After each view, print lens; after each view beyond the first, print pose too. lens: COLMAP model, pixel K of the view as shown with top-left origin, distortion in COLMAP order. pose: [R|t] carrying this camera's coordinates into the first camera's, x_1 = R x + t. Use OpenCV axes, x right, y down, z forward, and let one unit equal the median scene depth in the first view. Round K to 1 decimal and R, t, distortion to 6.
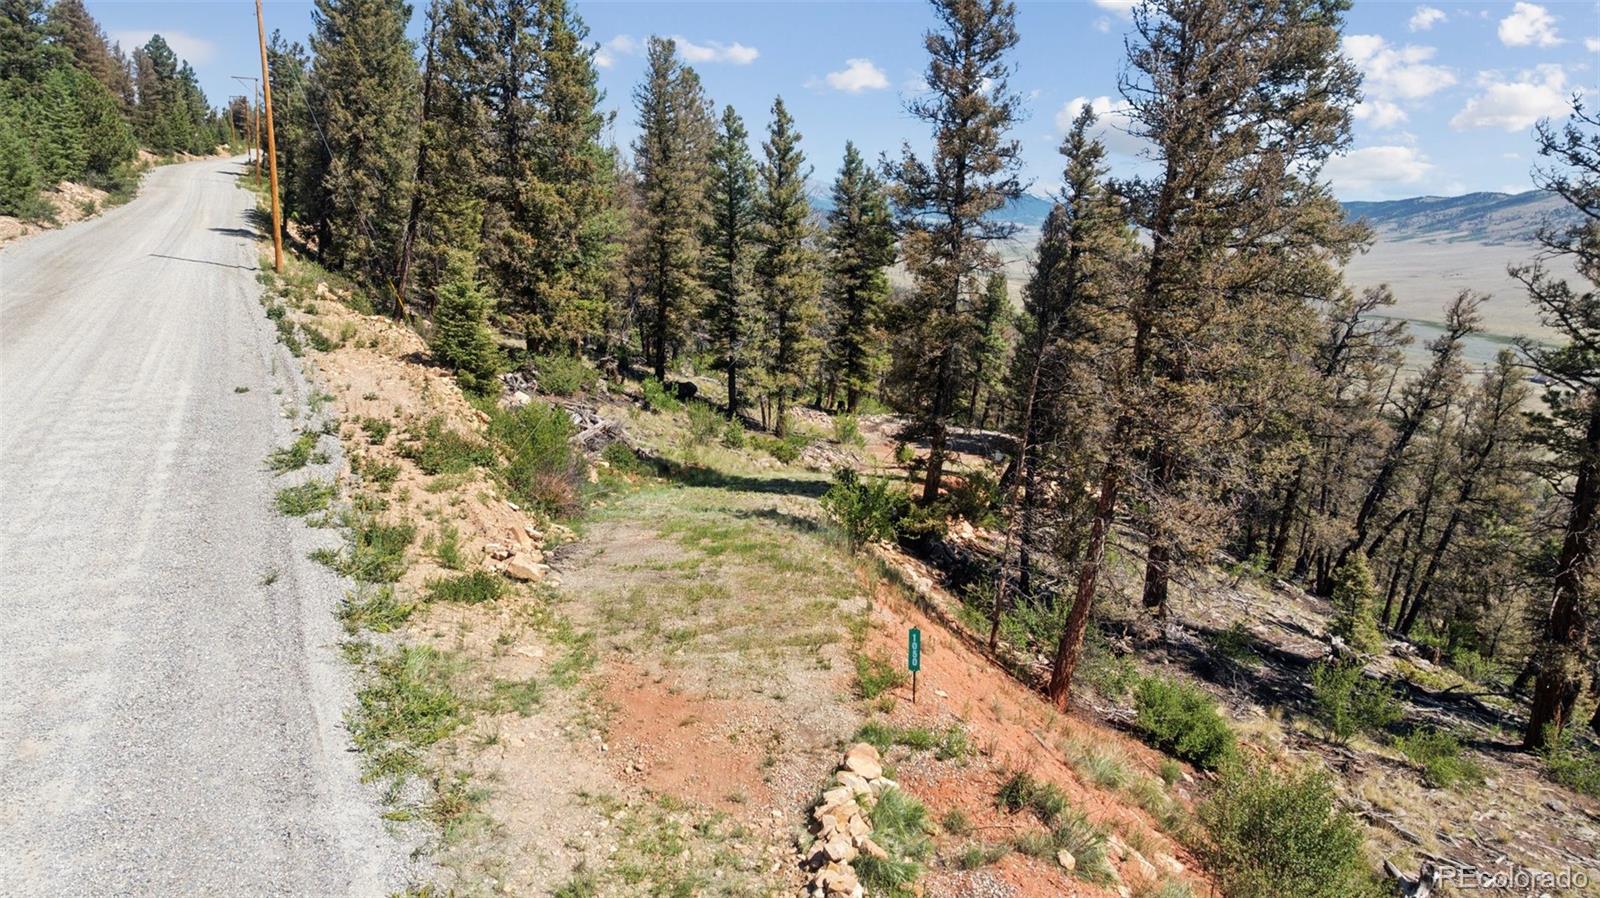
lens RADIAL K [[1121.6, 0, 809.1], [0, 1121.6, 443.8], [0, 0, 1]] dist [-0.019237, 0.007423]
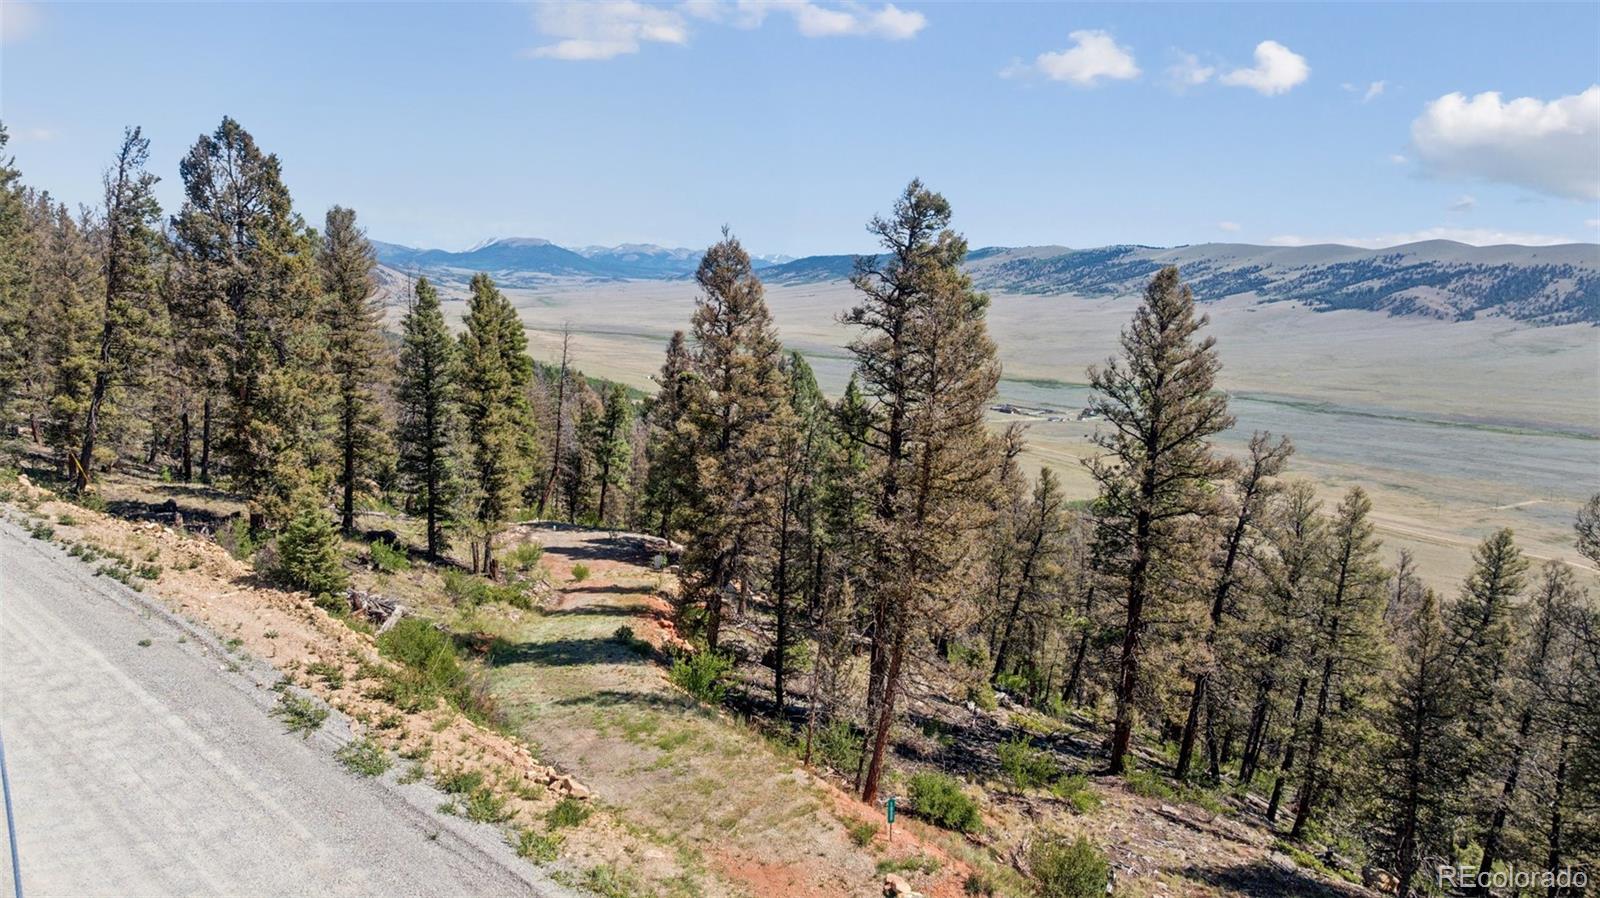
lens RADIAL K [[1121.6, 0, 804.0], [0, 1121.6, 449.1], [0, 0, 1]] dist [-0.019237, 0.007423]
pose [[0.919108, -0.056246, 0.389971, -0.171917], [0.071053, 0.997192, -0.023635, -0.087706], [-0.387547, 0.049432, 0.920524, -0.145204]]
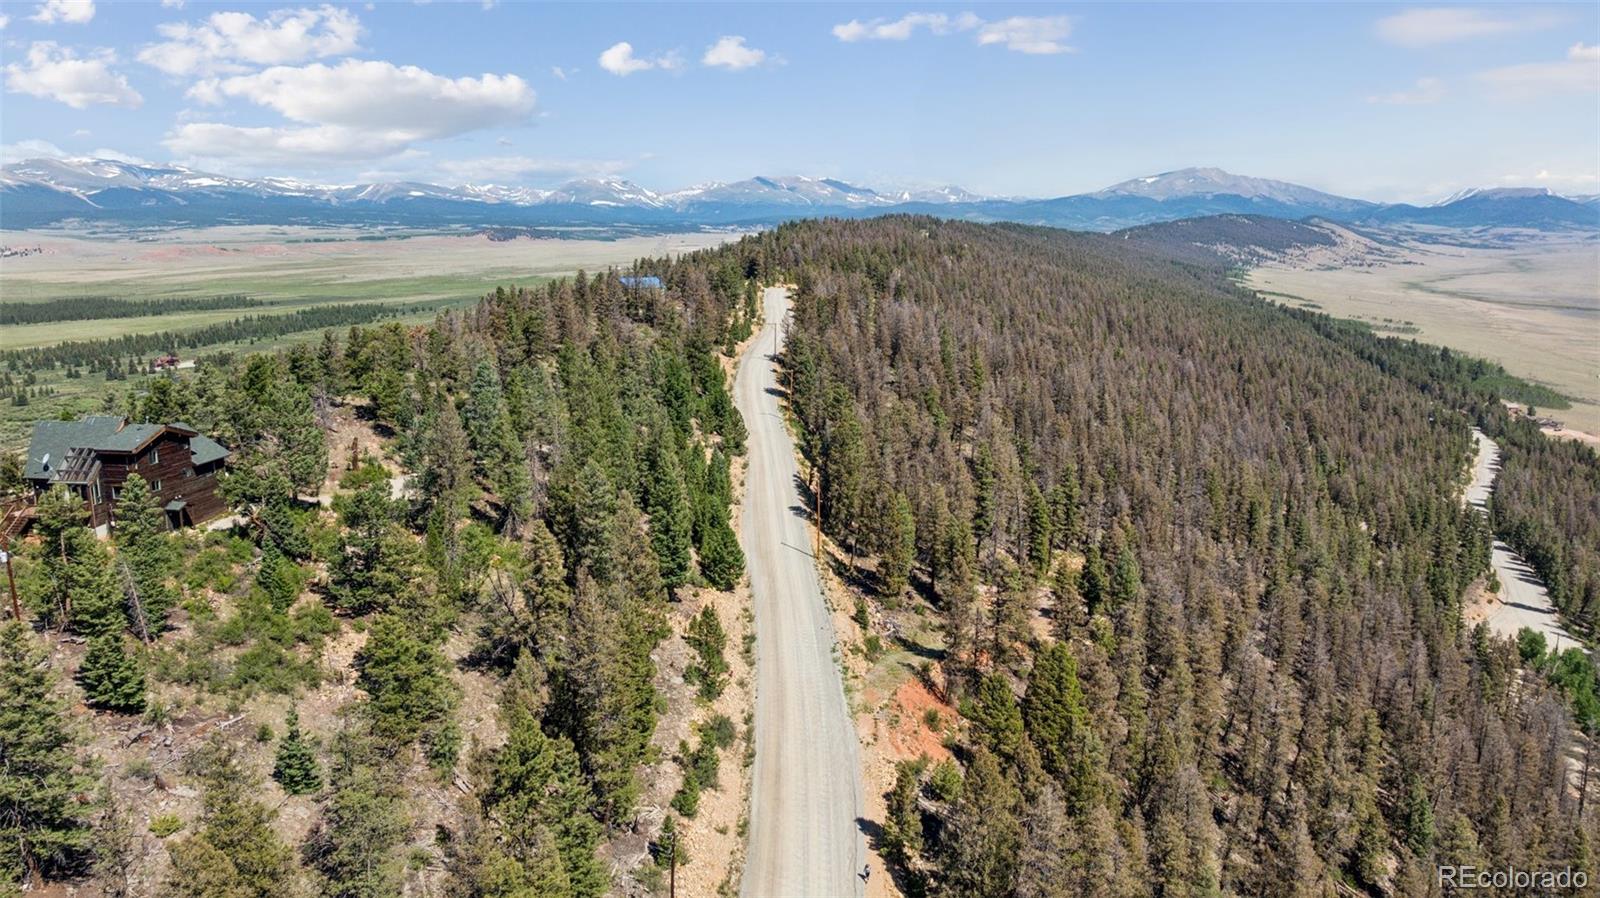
lens RADIAL K [[1121.6, 0, 800.5], [0, 1121.6, 450.1], [0, 0, 1]] dist [-0.019237, 0.007423]
pose [[0.923296, 0.062303, -0.379002, 0.768234], [-0.062624, 0.997971, 0.011495, -0.524606], [0.378949, 0.013121, 0.925324, -2.230090]]
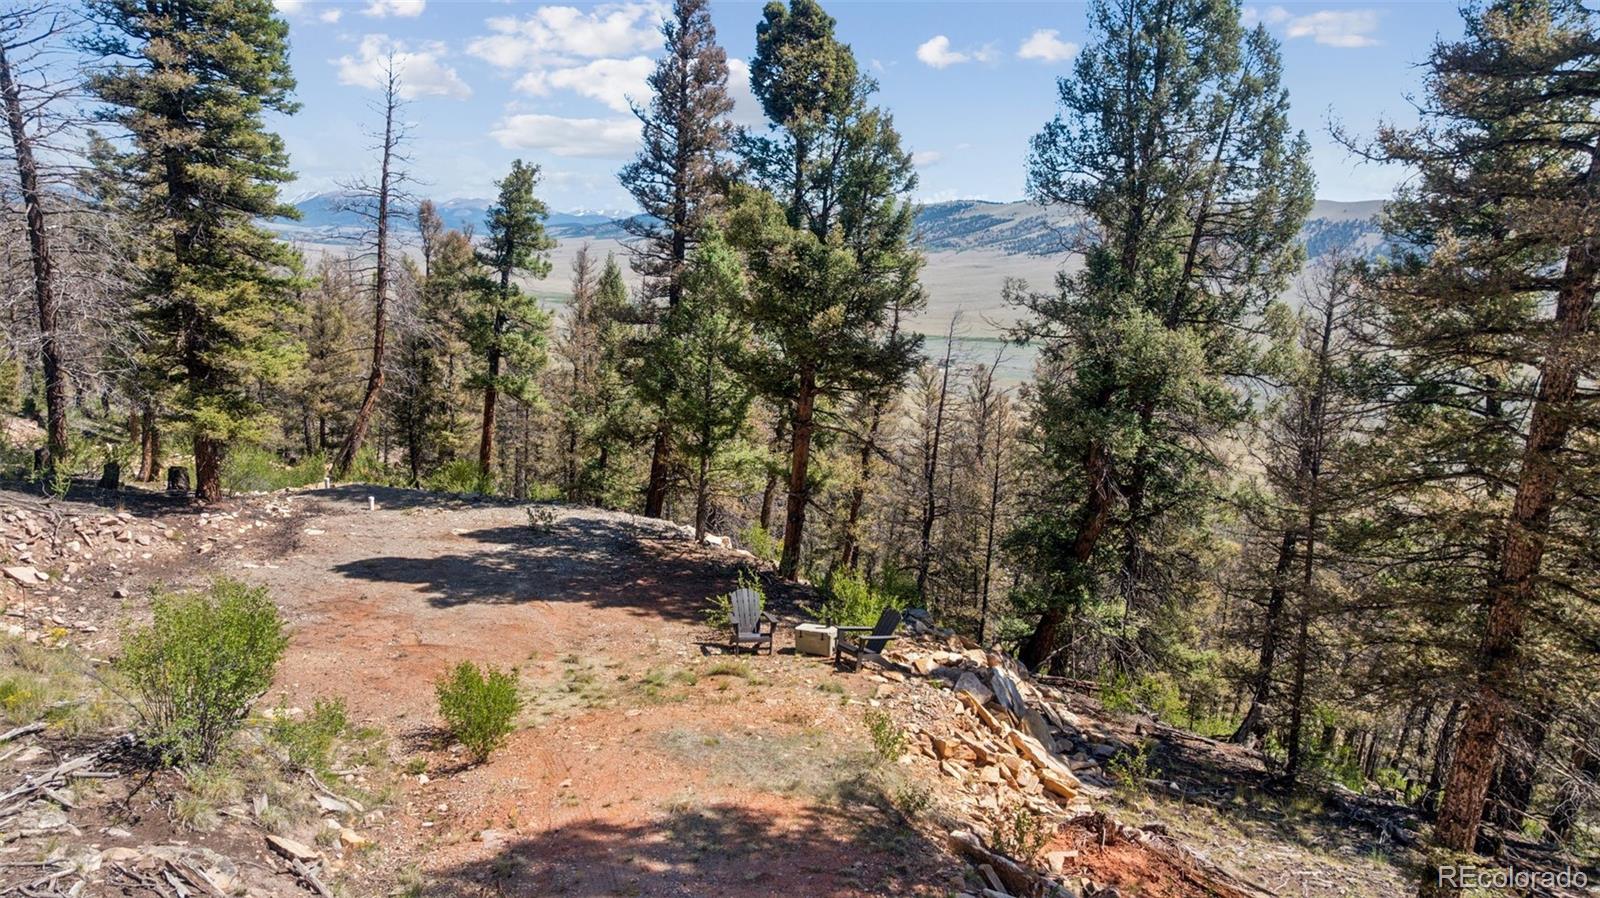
lens RADIAL K [[1121.6, 0, 801.6], [0, 1121.6, 444.7], [0, 0, 1]] dist [-0.019237, 0.007423]
pose [[0.856490, -0.090522, 0.508163, 0.031179], [0.092799, 0.995465, 0.020918, -0.057407], [-0.507752, 0.029241, 0.861007, 0.930875]]
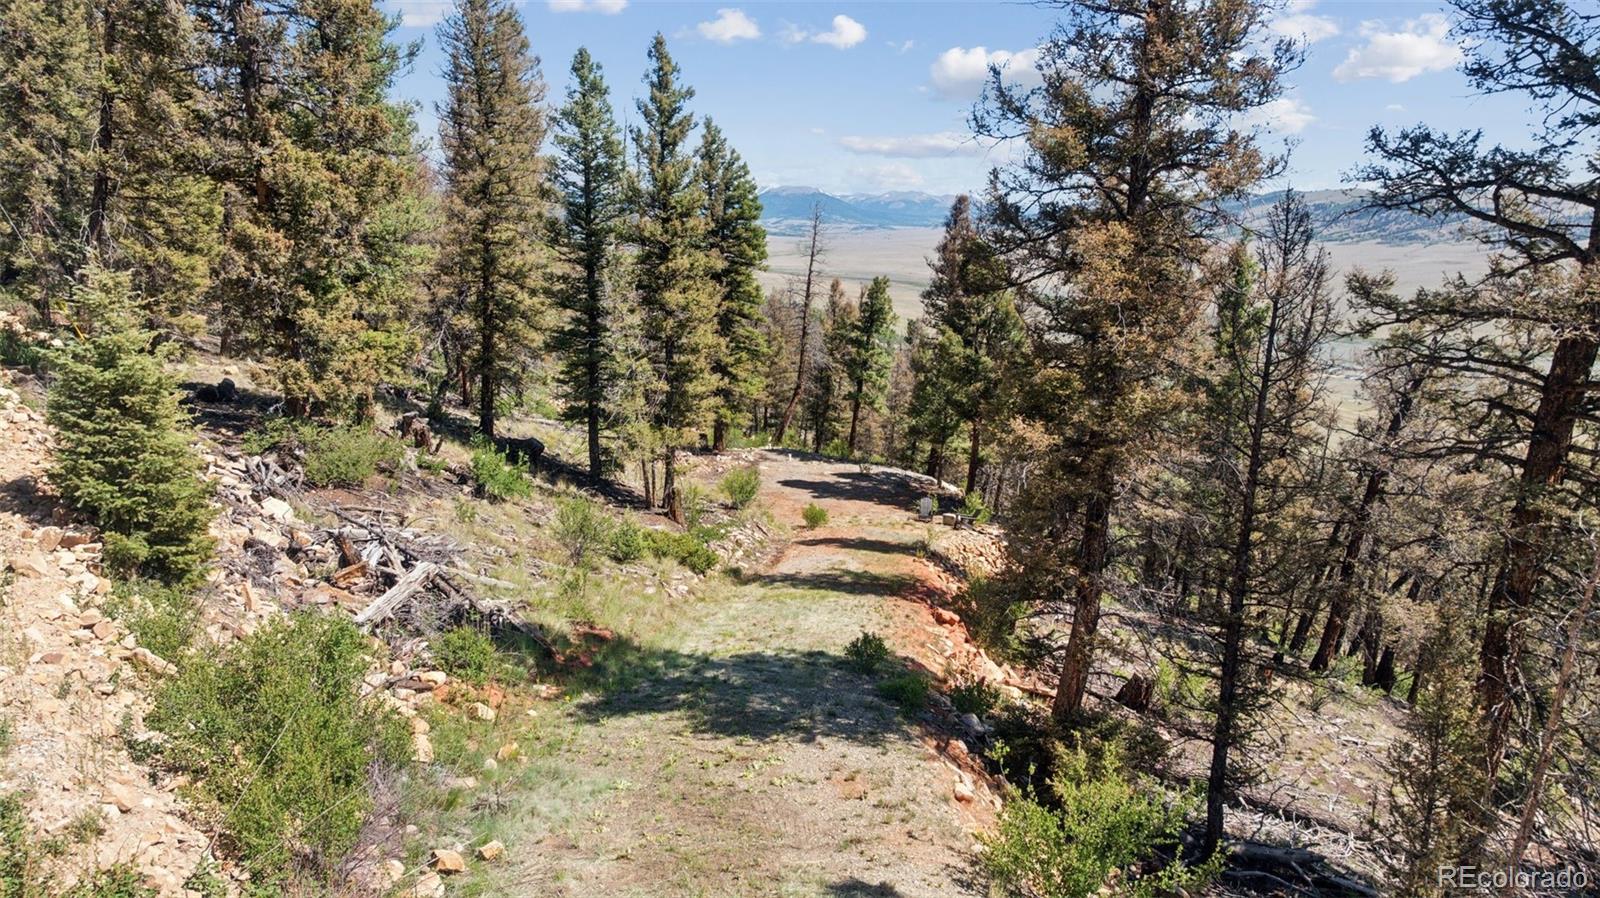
lens RADIAL K [[1121.6, 0, 807.2], [0, 1121.6, 446.7], [0, 0, 1]] dist [-0.019237, 0.007423]
pose [[0.984682, -0.033776, 0.171054, -0.063681], [0.032959, 0.999428, 0.007615, -0.055213], [-0.171214, -0.001860, 0.985232, 0.296844]]
